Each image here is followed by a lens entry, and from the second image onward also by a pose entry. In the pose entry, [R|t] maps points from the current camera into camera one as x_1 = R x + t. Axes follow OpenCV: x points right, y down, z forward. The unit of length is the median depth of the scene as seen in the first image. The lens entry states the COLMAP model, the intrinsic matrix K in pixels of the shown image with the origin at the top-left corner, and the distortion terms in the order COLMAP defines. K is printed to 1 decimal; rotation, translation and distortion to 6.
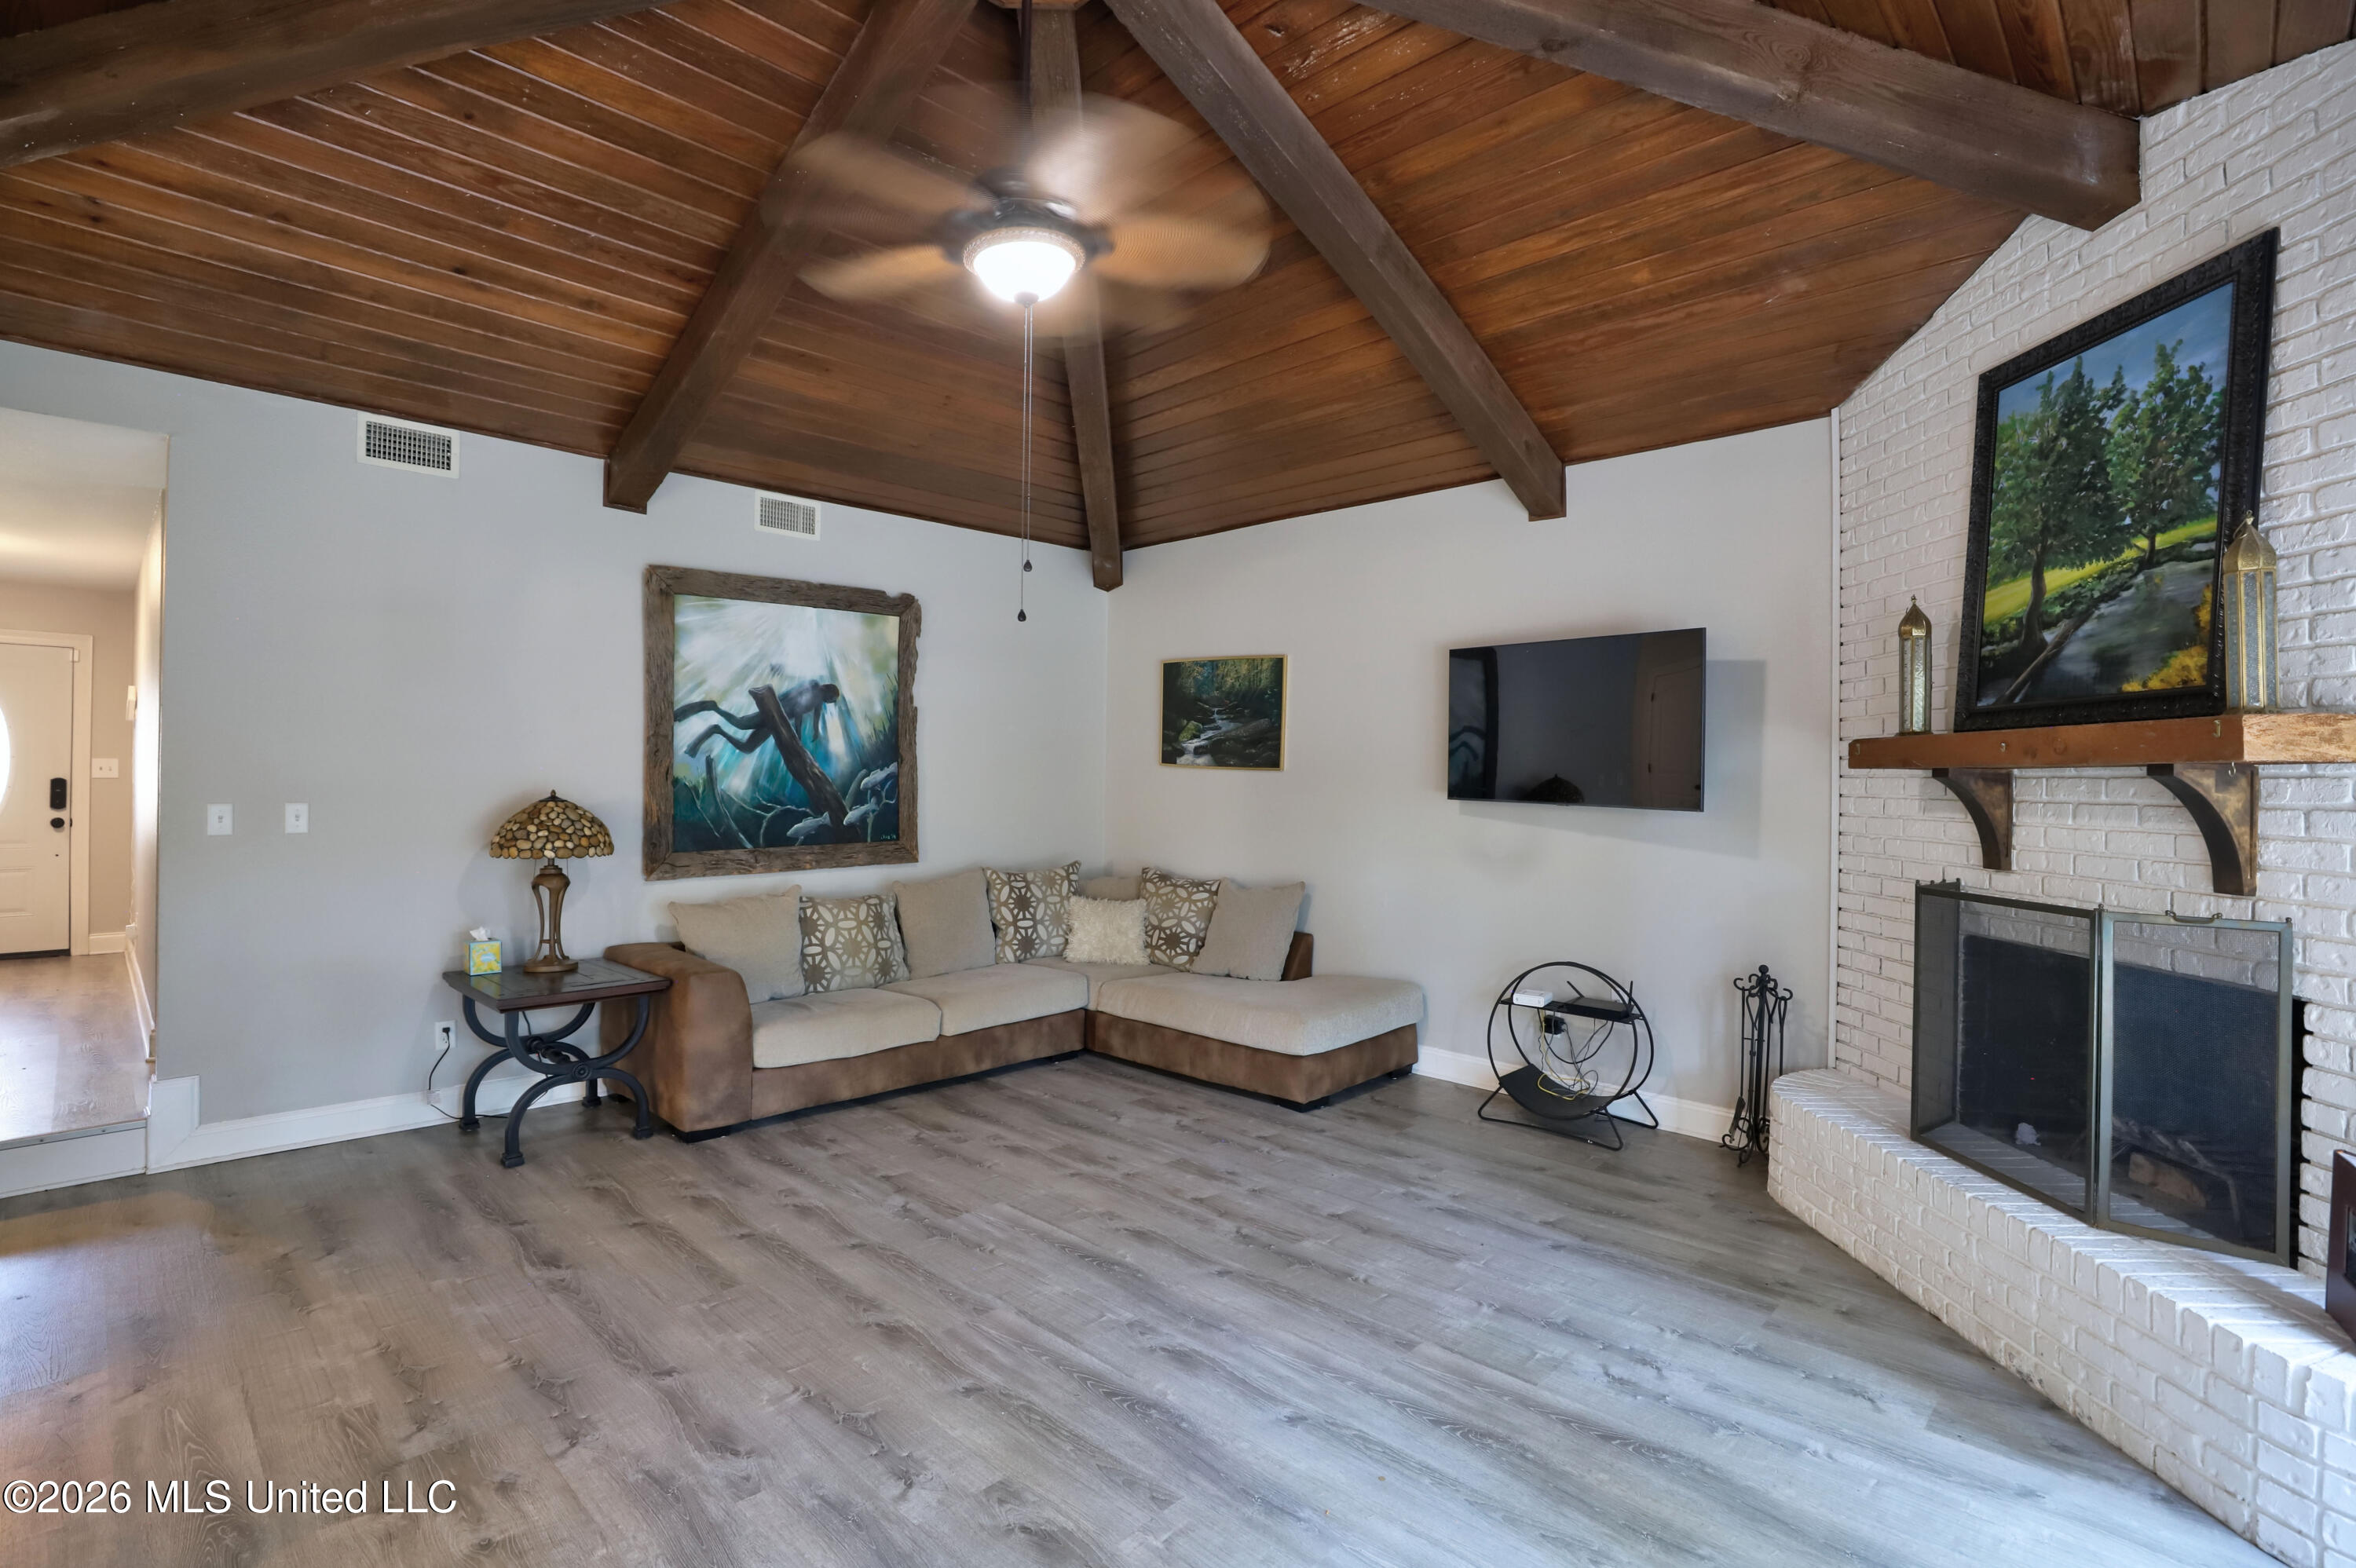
lens RADIAL K [[1054.7, 0, 1155.6], [0, 1054.7, 779.2], [0, 0, 1]] dist [-0.044200, 0.011931]
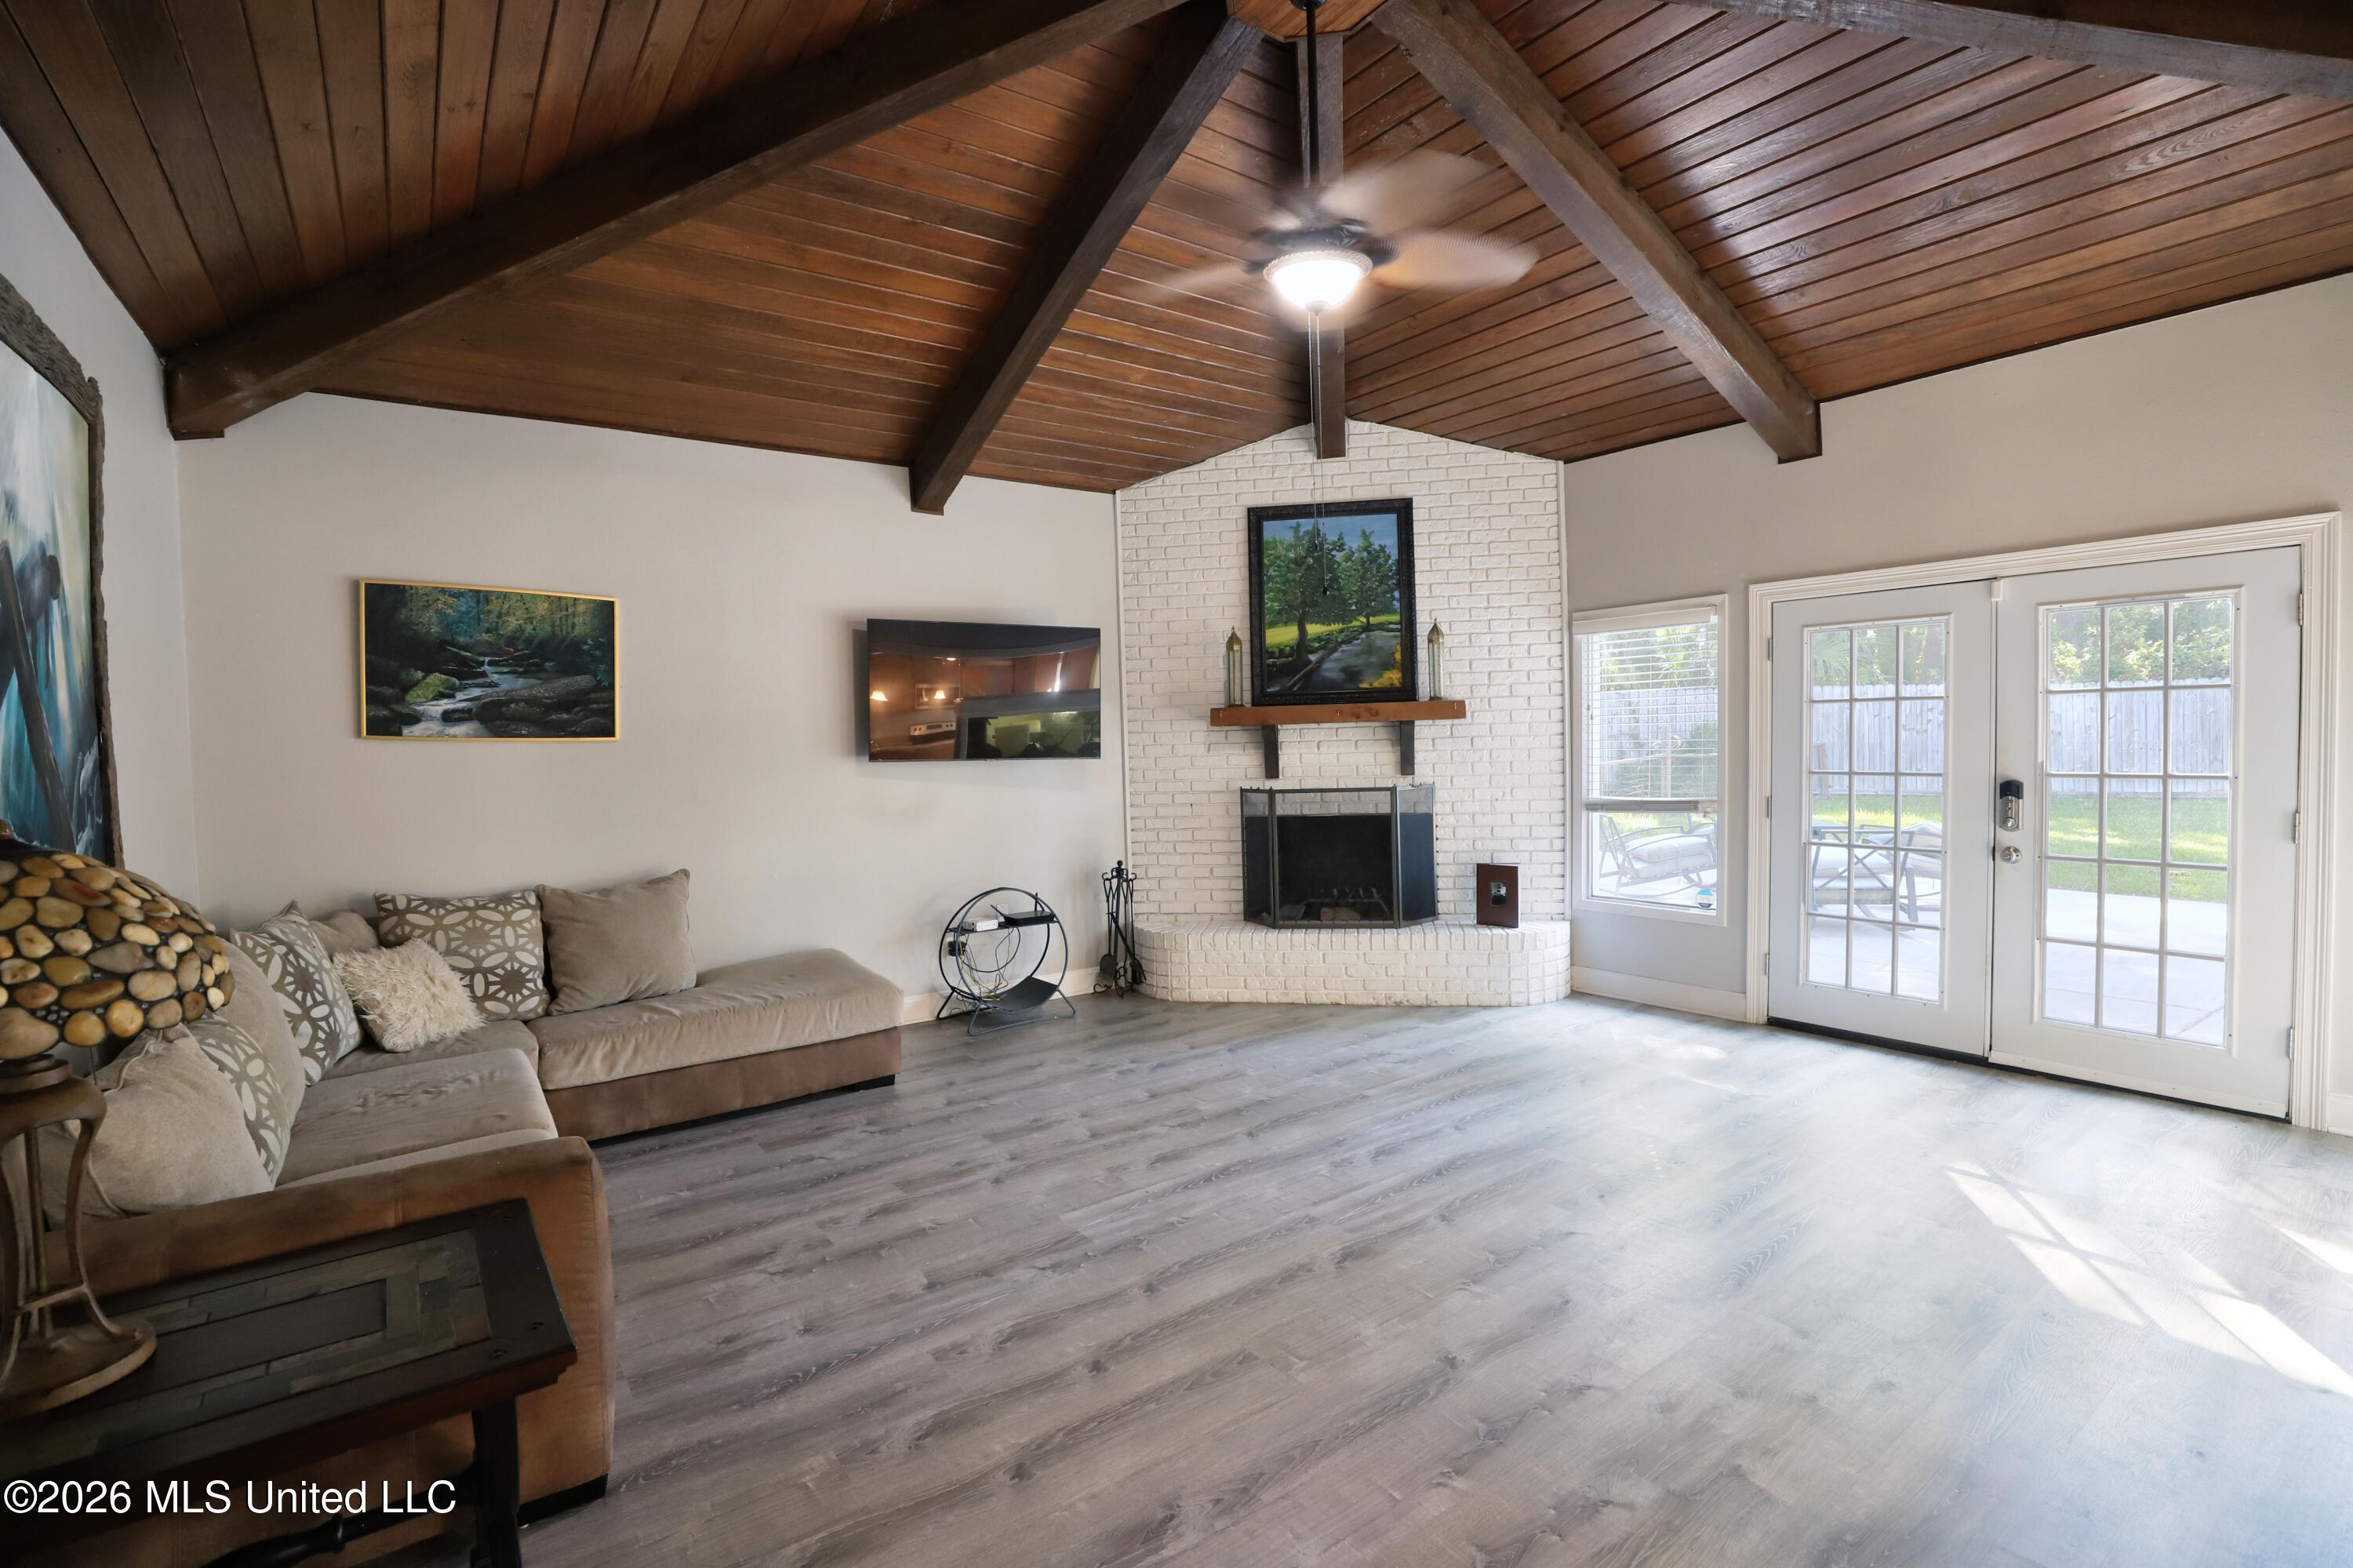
lens RADIAL K [[1053.5, 0, 1154.2], [0, 1053.5, 779.2], [0, 0, 1]] dist [-0.044200, 0.011931]
pose [[0.200745, -0.052507, 0.978235, -1.082153], [0.029088, 0.998442, 0.047623, -0.008749], [-0.979212, 0.018895, 0.201959, 0.804515]]
